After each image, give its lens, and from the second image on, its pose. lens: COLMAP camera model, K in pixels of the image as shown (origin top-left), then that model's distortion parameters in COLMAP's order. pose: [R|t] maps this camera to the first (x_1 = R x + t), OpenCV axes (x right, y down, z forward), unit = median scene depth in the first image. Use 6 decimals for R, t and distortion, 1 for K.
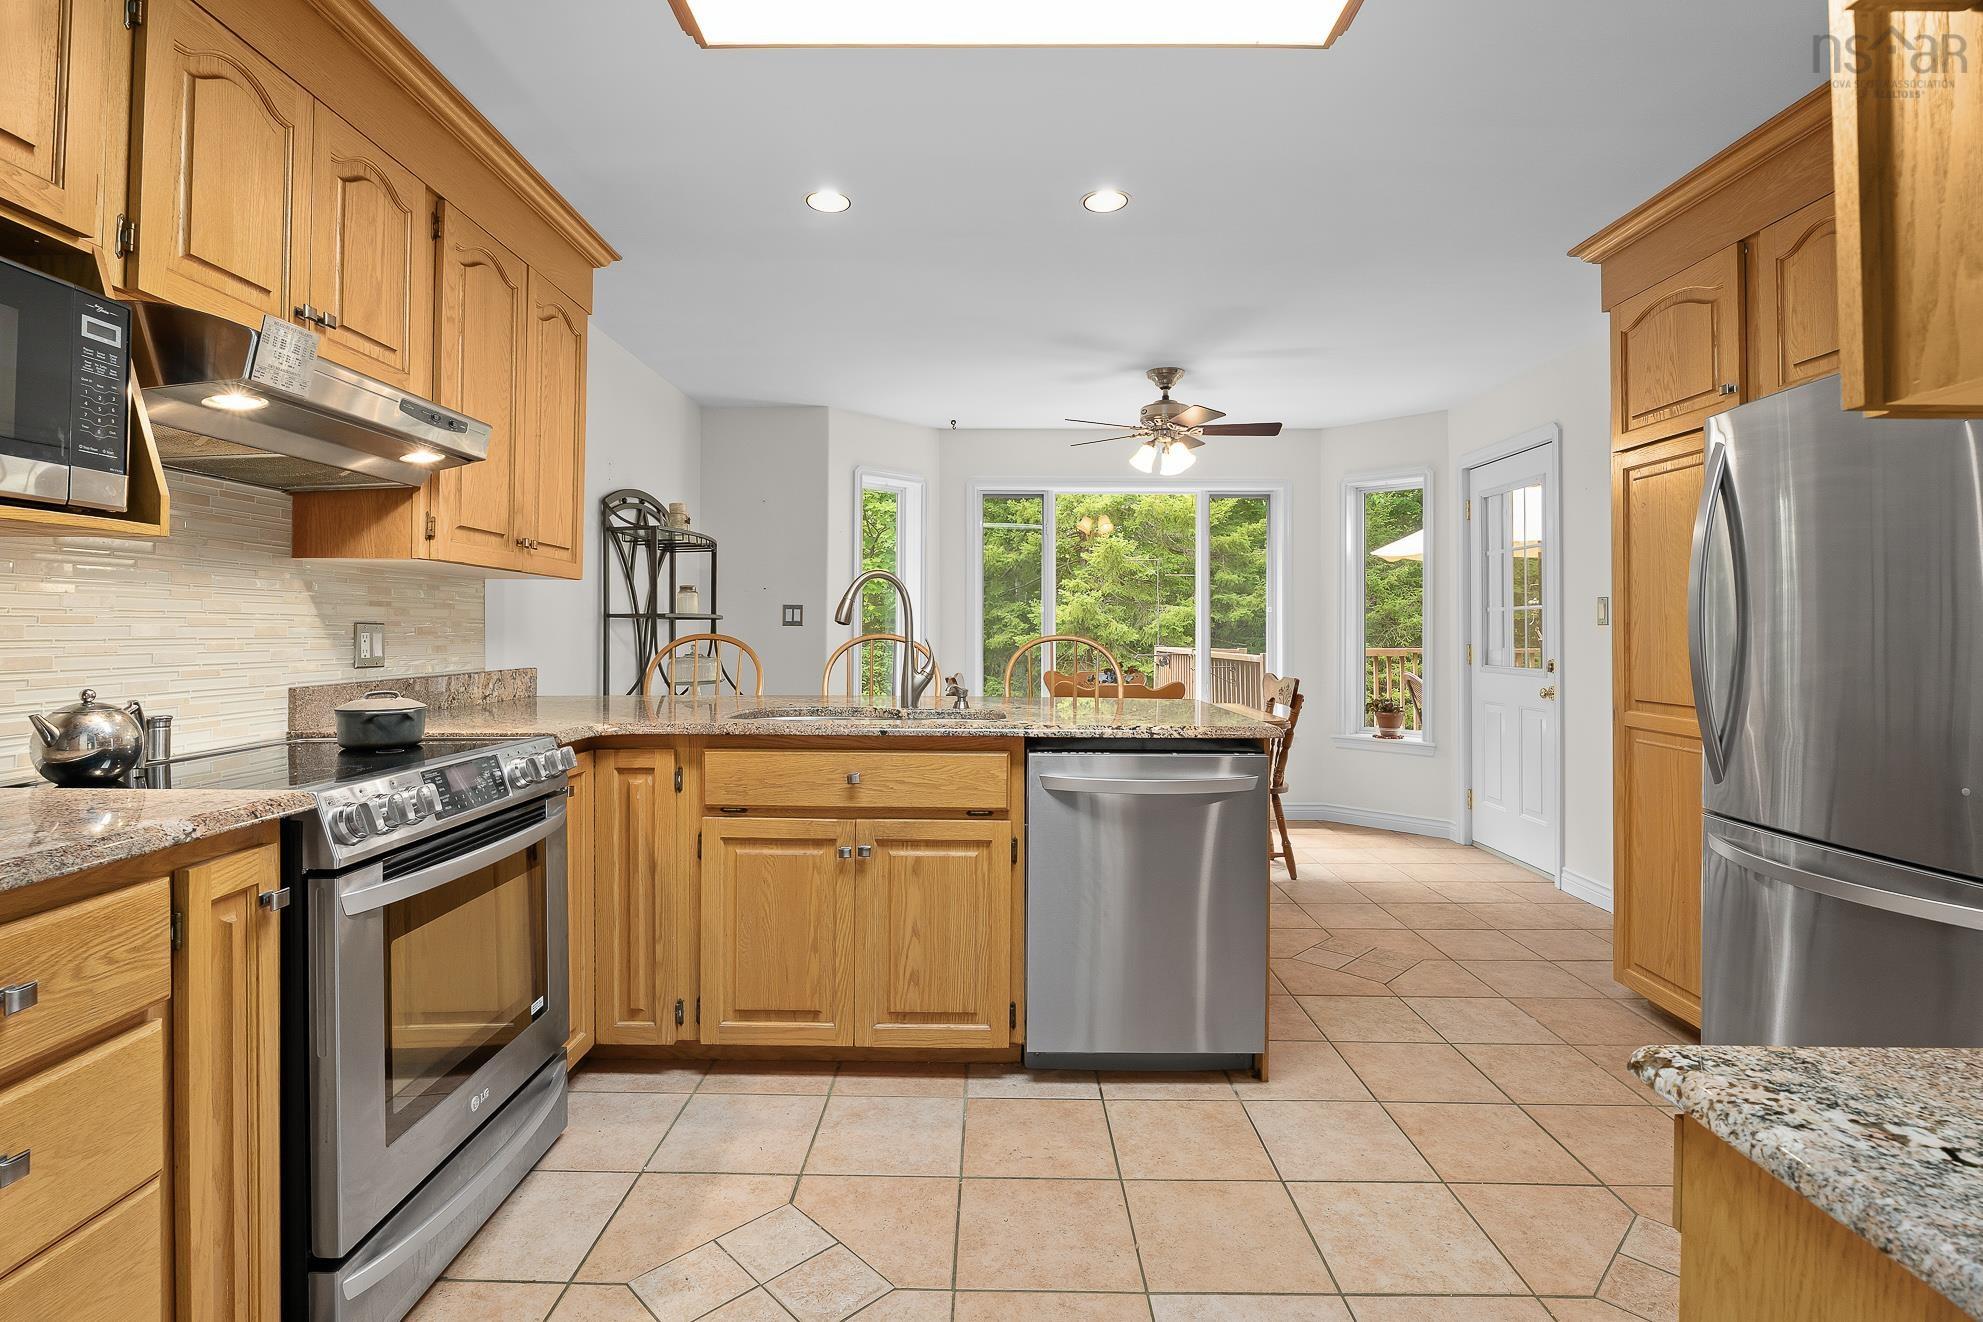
lens RADIAL K [[933.9, 0, 984.0], [0, 933.9, 621.7], [0, 0, 1]] dist [-0.005505, -0.000613]
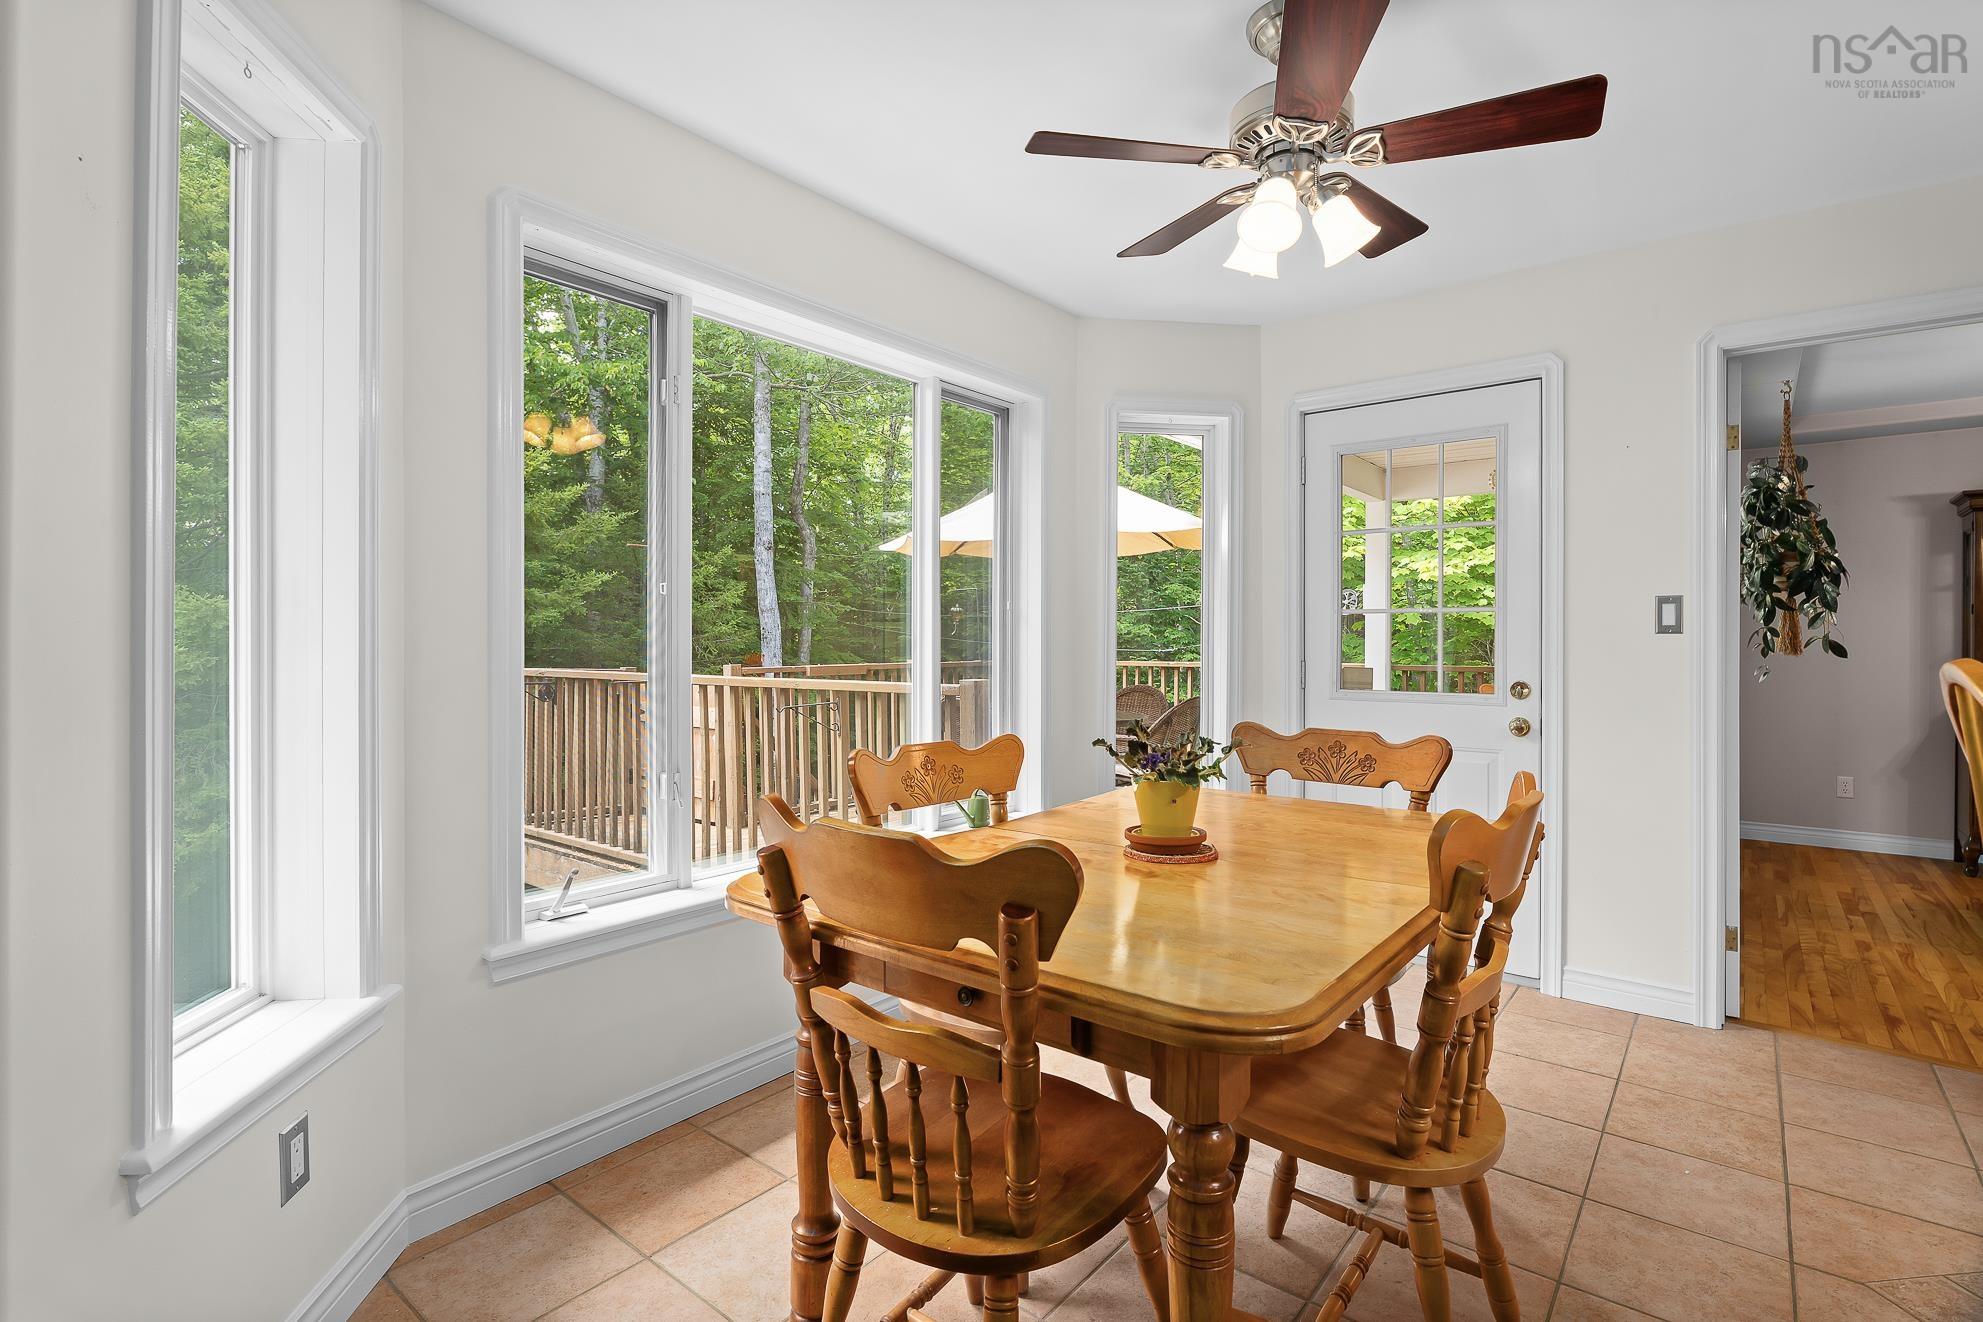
lens RADIAL K [[947.6, 0, 995.4], [0, 947.6, 636.3], [0, 0, 1]] dist [-0.000259, -0.000807]
pose [[0.623078, 0.002115, 0.782157, -0.420158], [-0.010074, 0.999935, 0.005321, 0.011703], [-0.782095, -0.011195, 0.623059, 1.558027]]
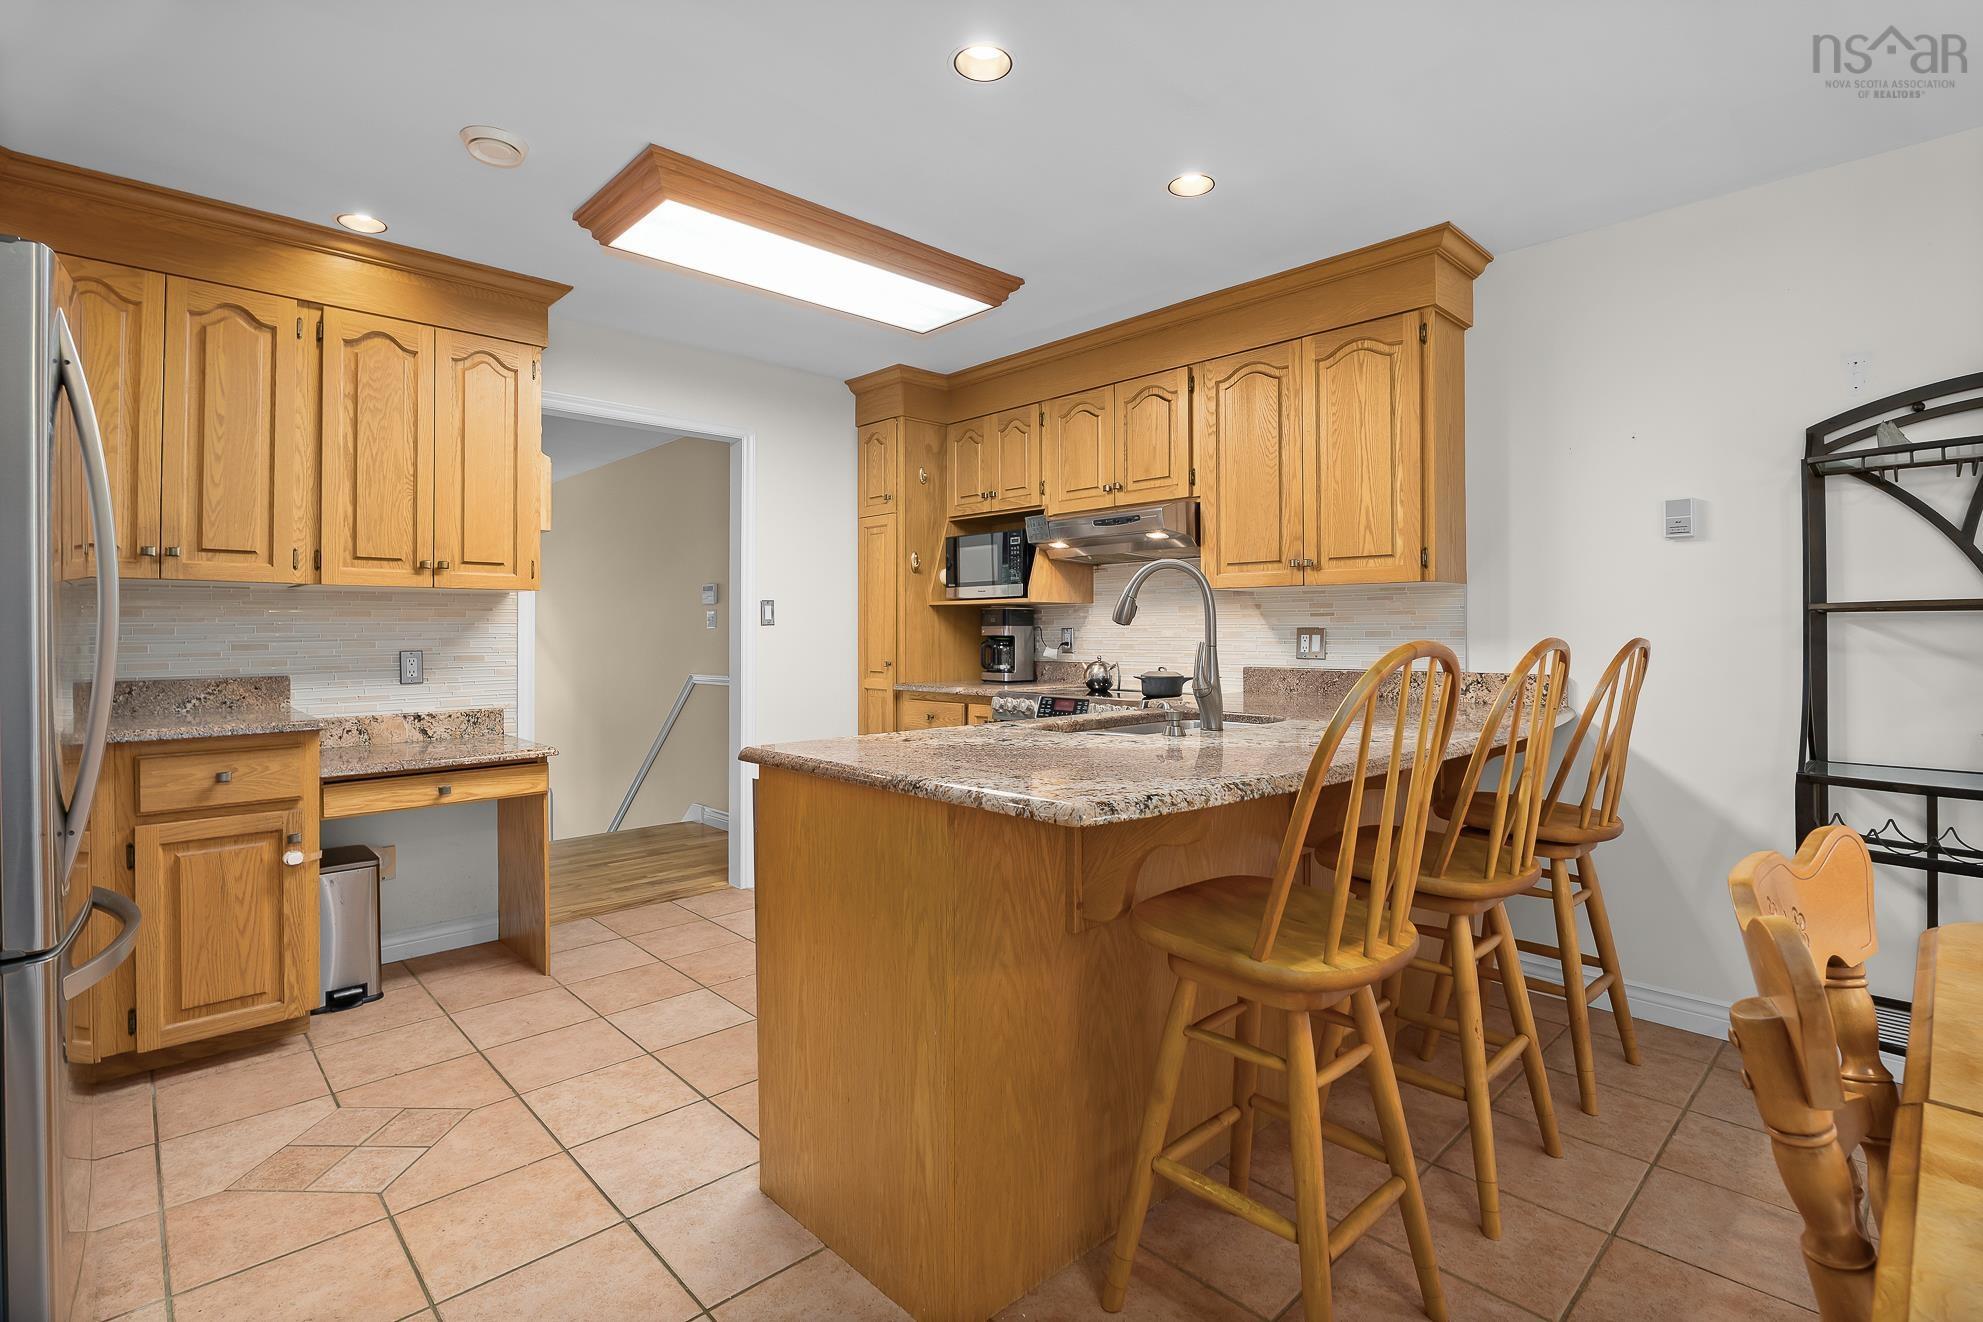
lens RADIAL K [[930.2, 0, 978.0], [0, 930.2, 624.3], [0, 0, 1]] dist [-0.003768, -0.005108]
pose [[-0.723669, -0.008694, -0.690092, 0.731587], [0.005778, 0.999809, -0.018656, 0.020016], [0.690123, -0.017488, -0.723481, 1.730128]]
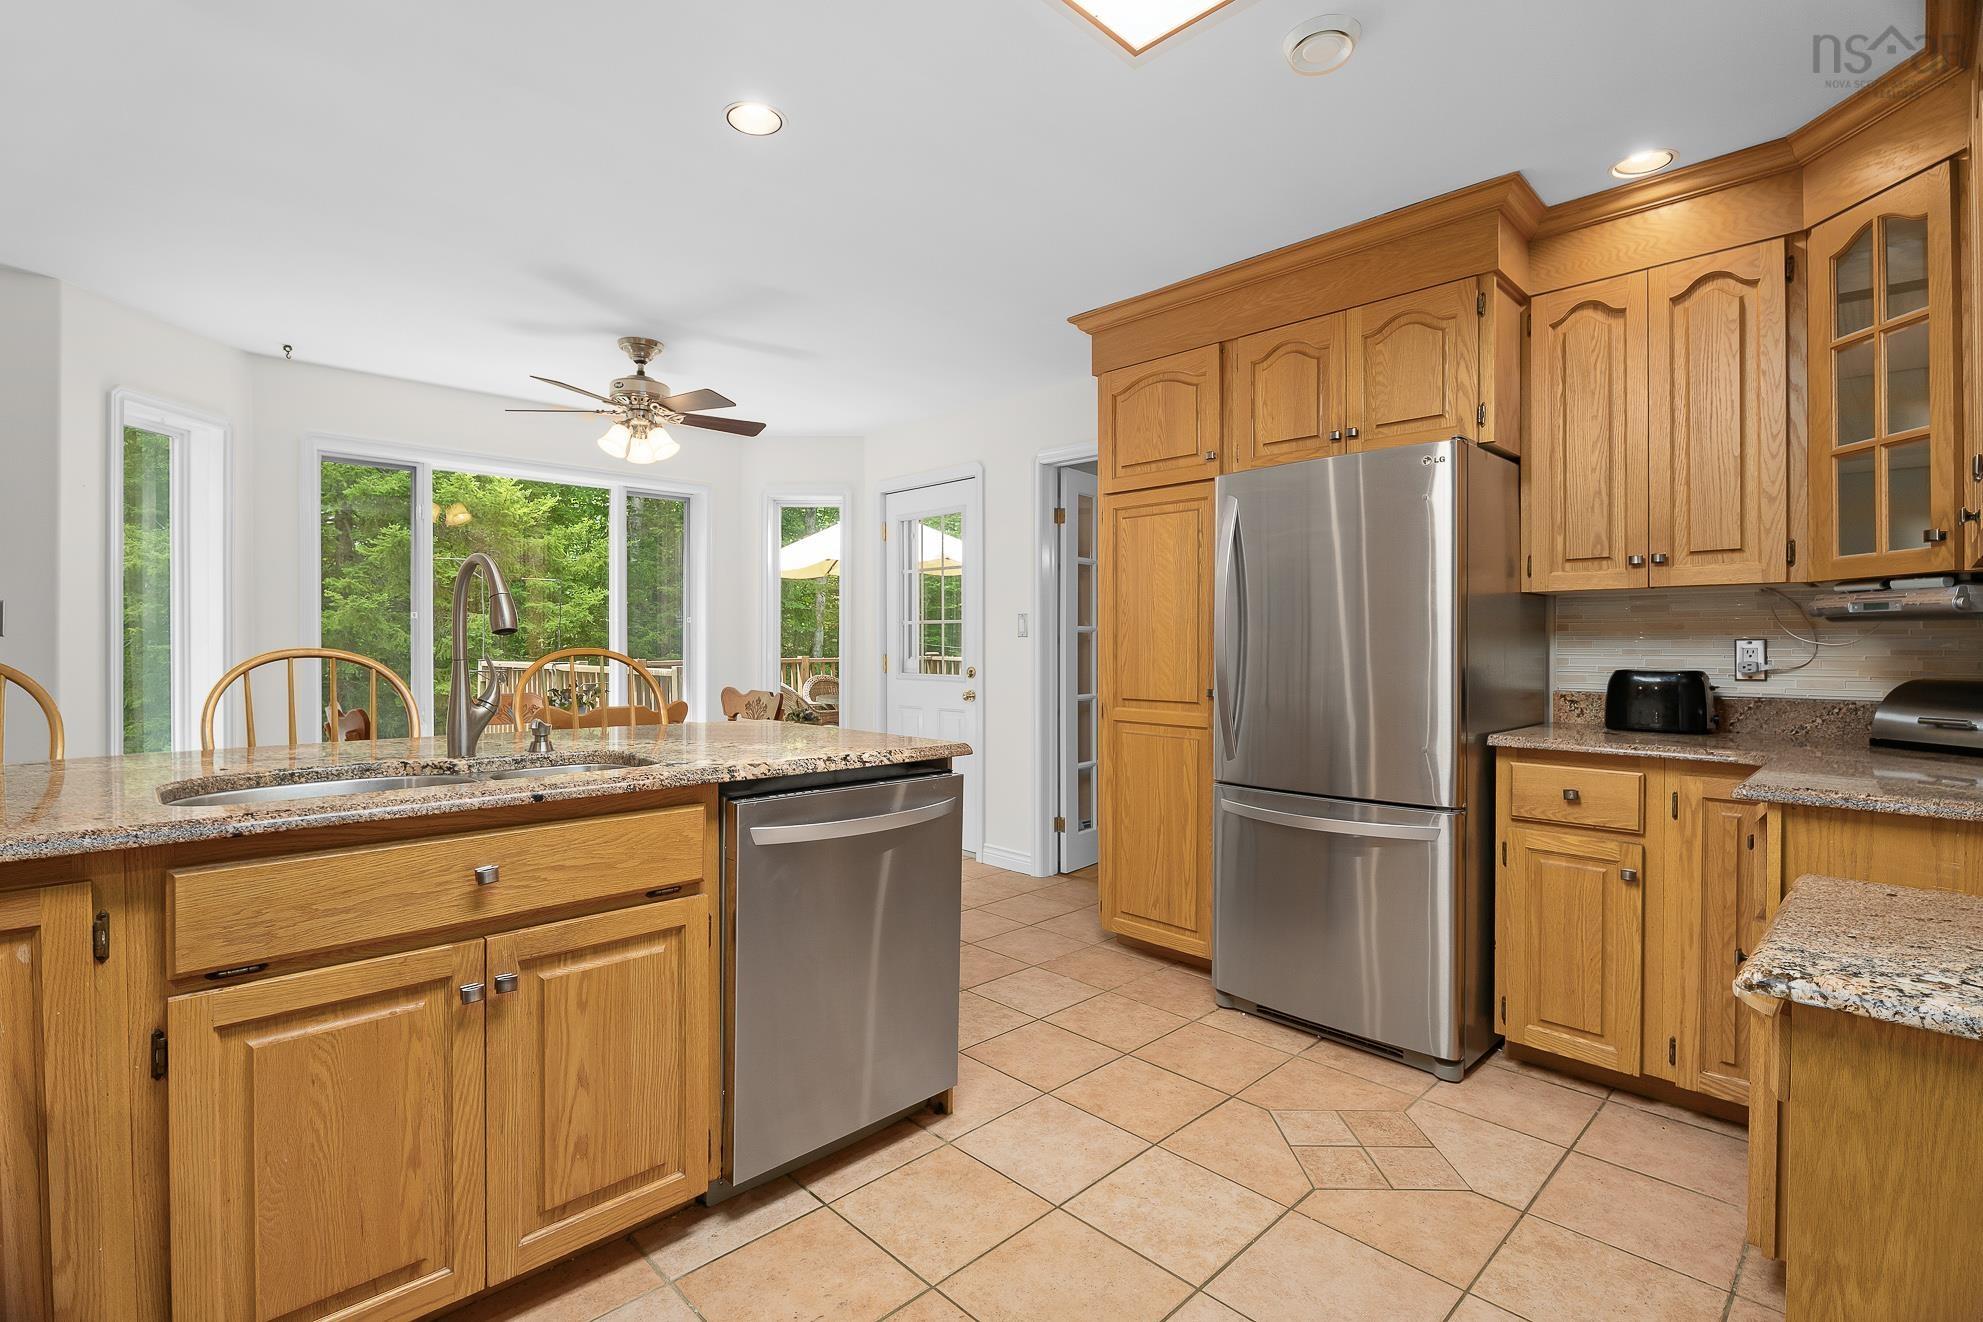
lens RADIAL K [[922.4, 0, 986.2], [0, 922.4, 648.4], [0, 0, 1]] dist [-0.006464, -0.001006]
pose [[0.711985, -0.007516, 0.702155, -0.334180], [-0.004307, 0.999877, 0.015070, 0.001064], [-0.702182, -0.013754, 0.711865, 0.308542]]
